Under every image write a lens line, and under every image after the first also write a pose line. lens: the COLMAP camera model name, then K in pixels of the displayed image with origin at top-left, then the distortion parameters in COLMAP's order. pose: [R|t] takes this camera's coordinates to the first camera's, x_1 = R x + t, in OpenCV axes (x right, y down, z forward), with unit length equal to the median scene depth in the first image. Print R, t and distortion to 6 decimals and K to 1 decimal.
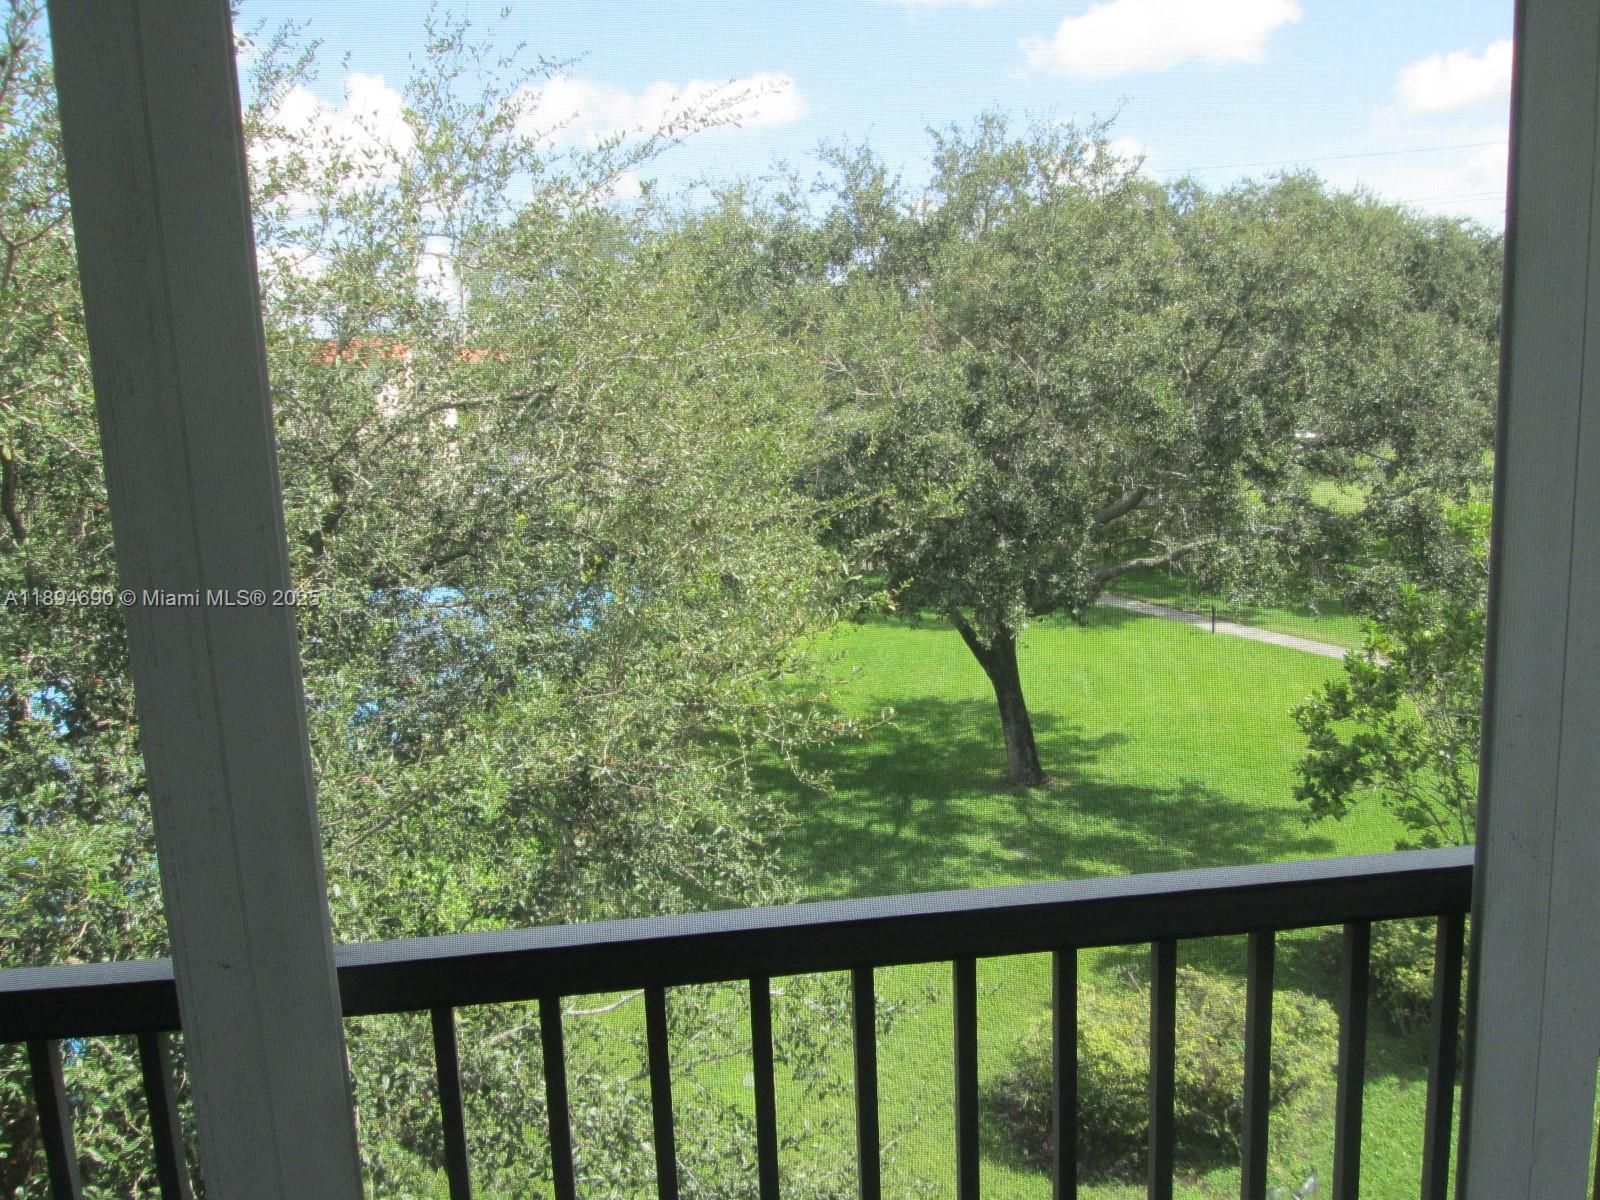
lens RADIAL K [[1343.6, 0, 810.6], [0, 1343.6, 601.8], [0, 0, 1]] dist [-0.041428, 0.023043]
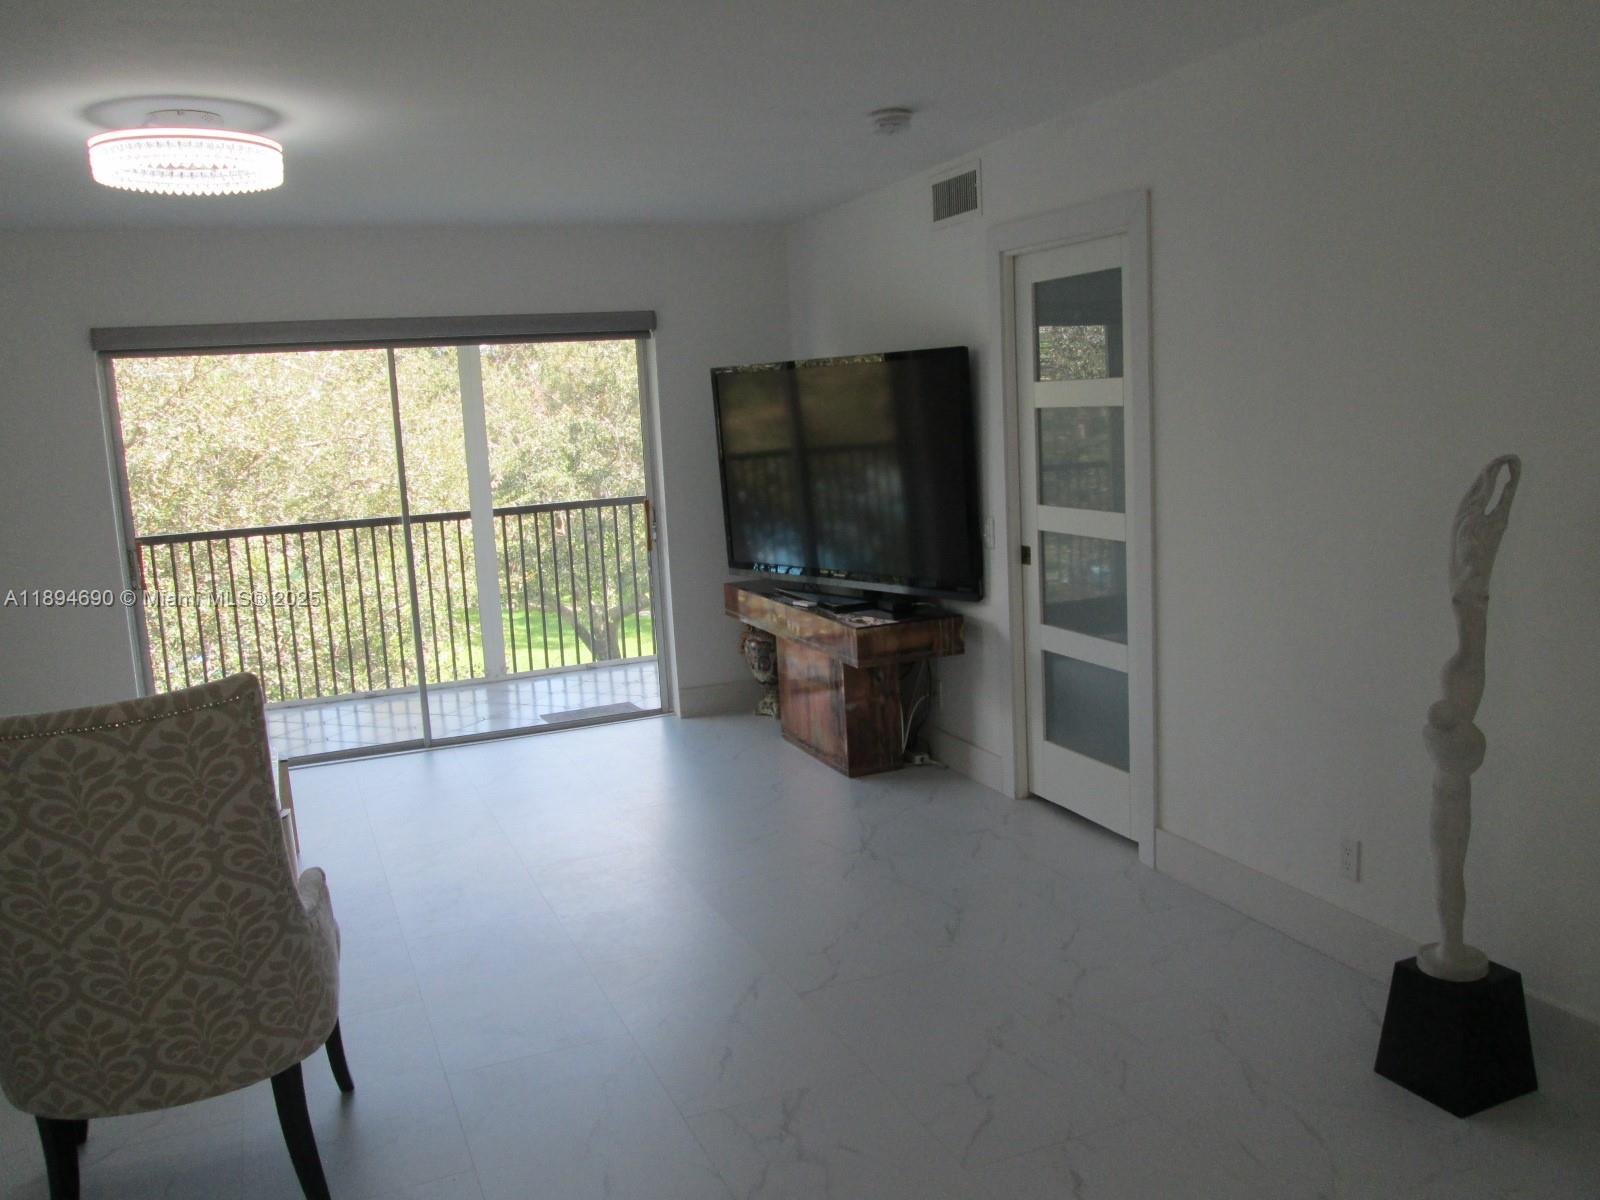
lens RADIAL K [[1343.6, 0, 802.3], [0, 1343.6, 597.5], [0, 0, 1]] dist [-0.041428, 0.023043]
pose [[0.958597, -0.046840, 0.280887, -0.042190], [0.059360, 0.997579, -0.036224, 0.058516], [-0.278510, 0.051398, 0.959057, -0.339848]]
